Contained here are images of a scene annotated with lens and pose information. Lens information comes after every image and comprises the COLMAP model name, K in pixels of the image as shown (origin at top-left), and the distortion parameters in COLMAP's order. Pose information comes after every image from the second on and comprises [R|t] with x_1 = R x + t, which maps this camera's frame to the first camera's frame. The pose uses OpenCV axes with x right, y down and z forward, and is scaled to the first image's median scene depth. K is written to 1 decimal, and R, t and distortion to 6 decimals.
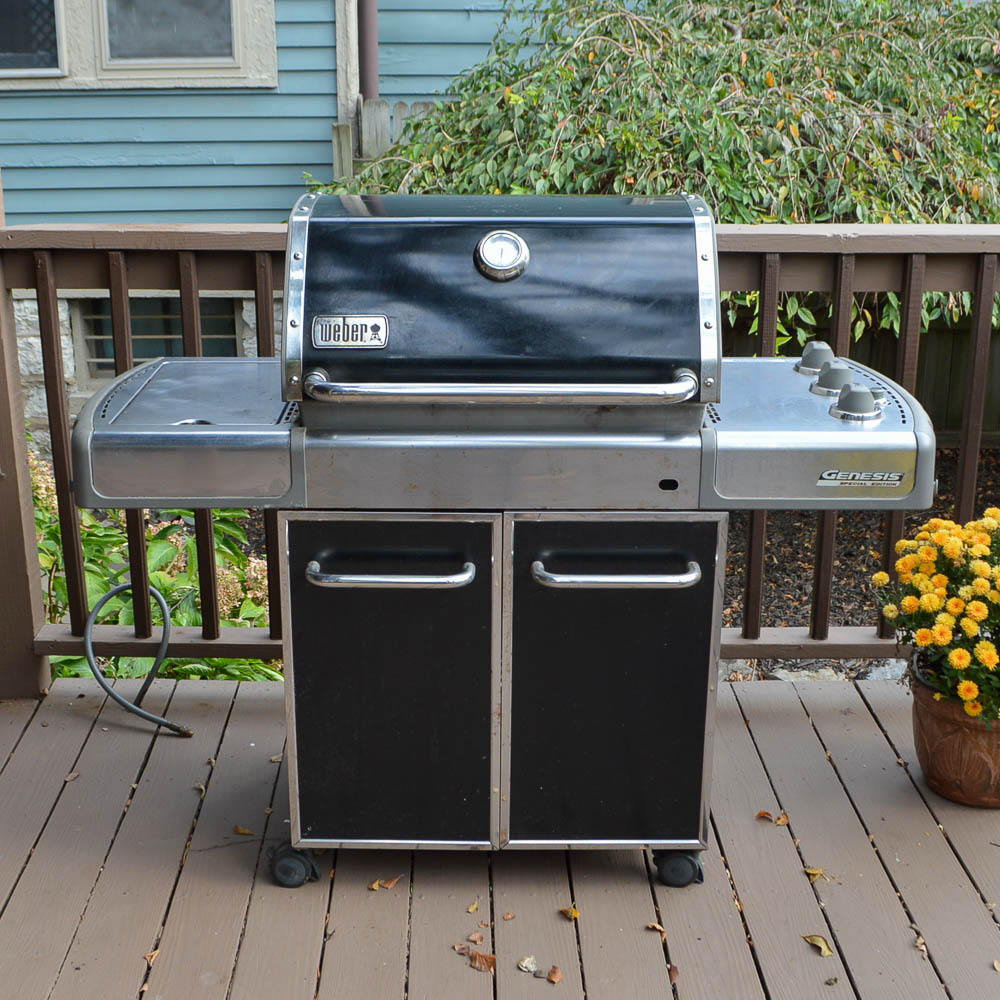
lens RADIAL K [[1448.9, 0, 451.8], [0, 1448.9, 453.0], [0, 0, 1]] dist [-0.049334, -0.037989]
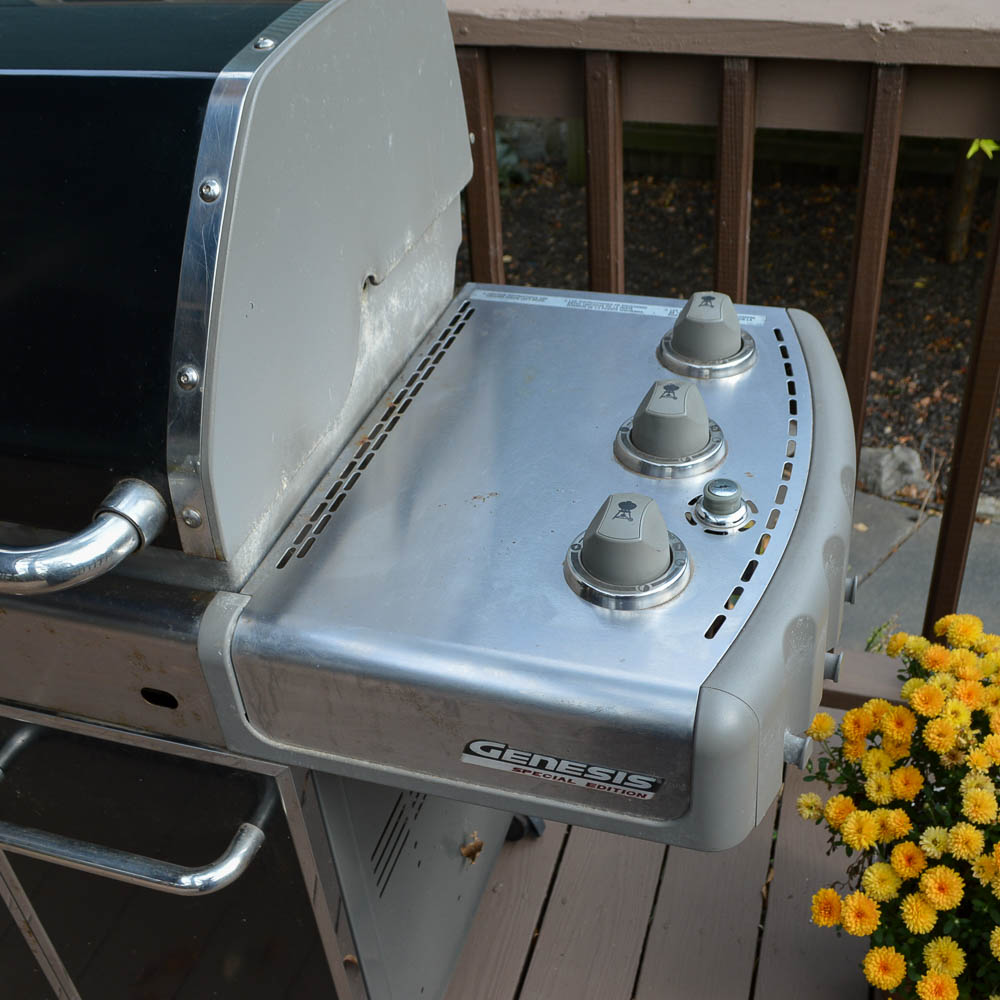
lens RADIAL K [[1190.7, 0, 500.0], [0, 1190.7, 500.0], [0, 0, 1]] dist [-0.092115, 0.046224]
pose [[0.957963, 0.121383, -0.259948, 0.270133], [-0.025472, 0.938492, 0.344359, -0.132993], [0.285759, -0.323262, 0.902133, 0.559041]]
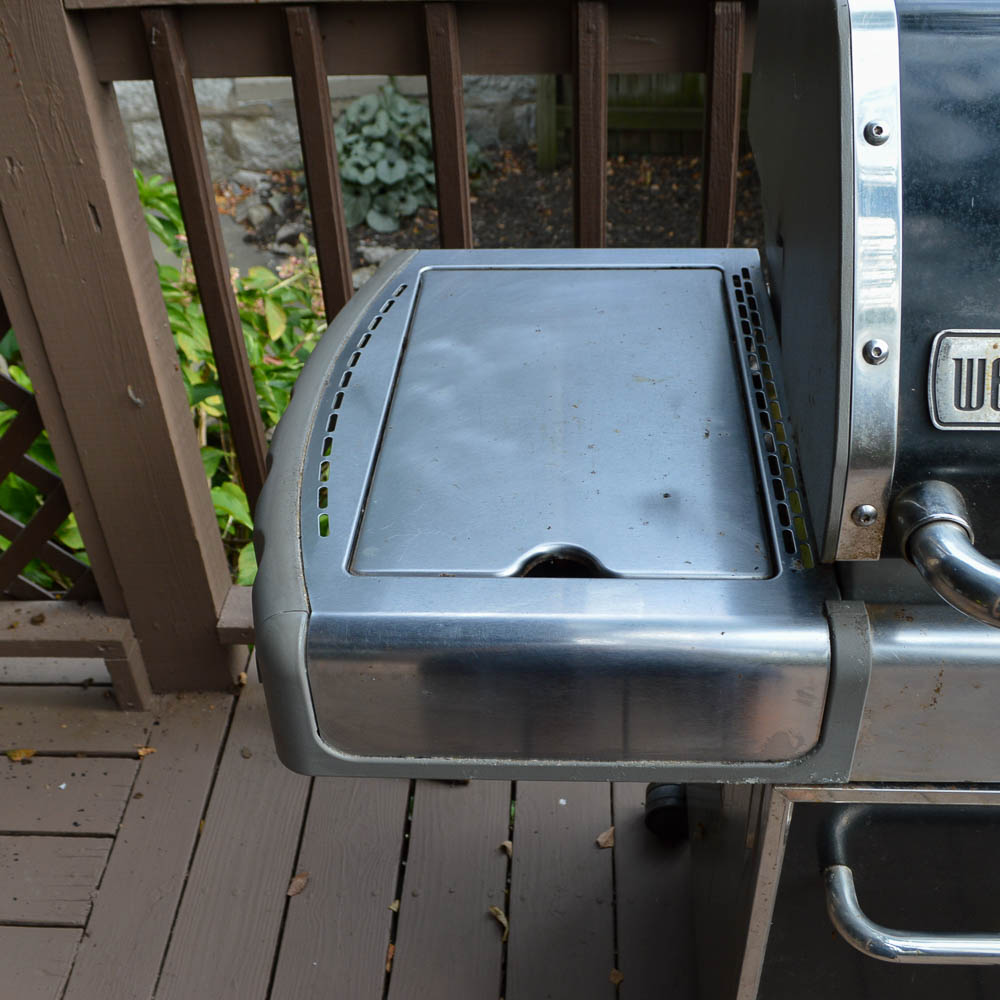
lens RADIAL K [[1190.0, 0, 500.0], [0, 1190.0, 500.0], [0, 0, 1]] dist [-0.079097, 0.034114]
pose [[0.998385, -0.001321, -0.056797, -0.141998], [0.021162, 0.936428, 0.350222, -0.121734], [0.052724, -0.350858, 0.934943, 0.568489]]
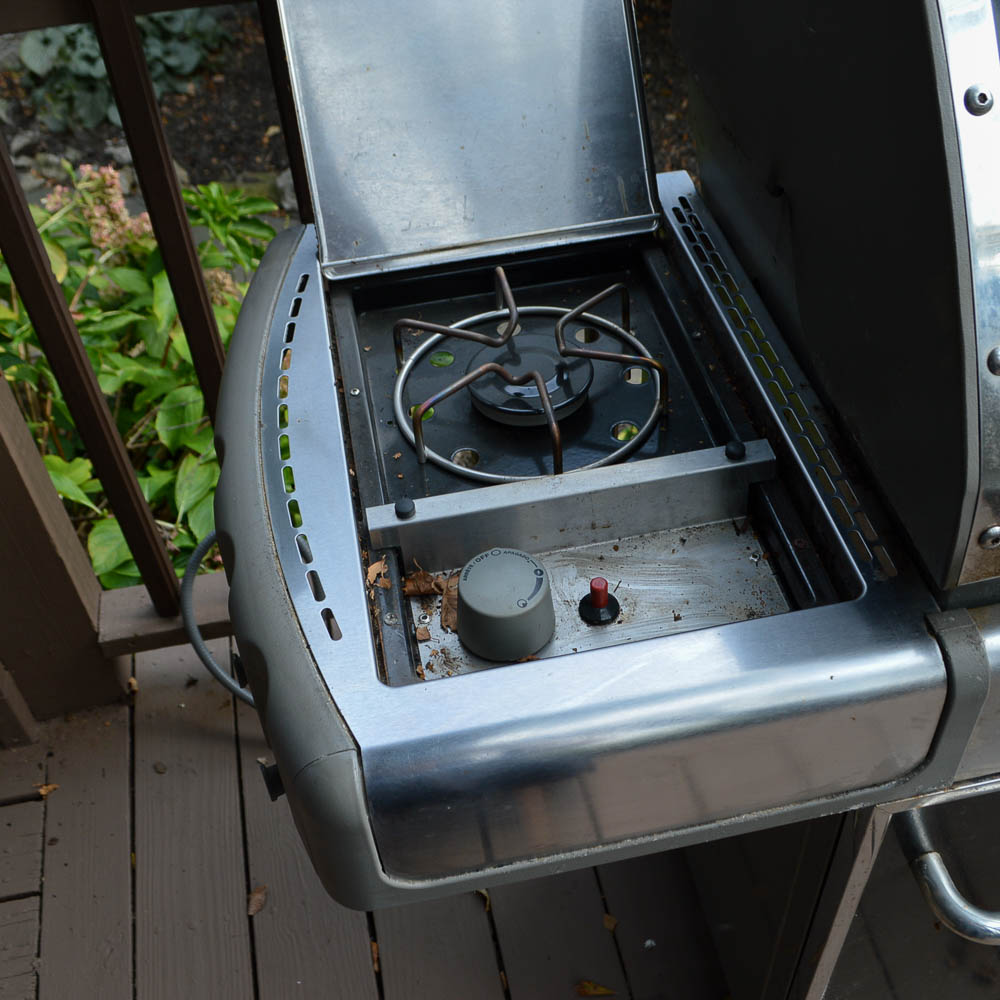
lens RADIAL K [[1190.7, 0, 500.0], [0, 1190.7, 500.0], [0, 0, 1]] dist [-0.092115, 0.046224]
pose [[0.977491, -0.180187, 0.109749, -0.187108], [0.107197, 0.872210, 0.477240, -0.147455], [-0.181717, -0.454733, 0.871893, 0.626486]]
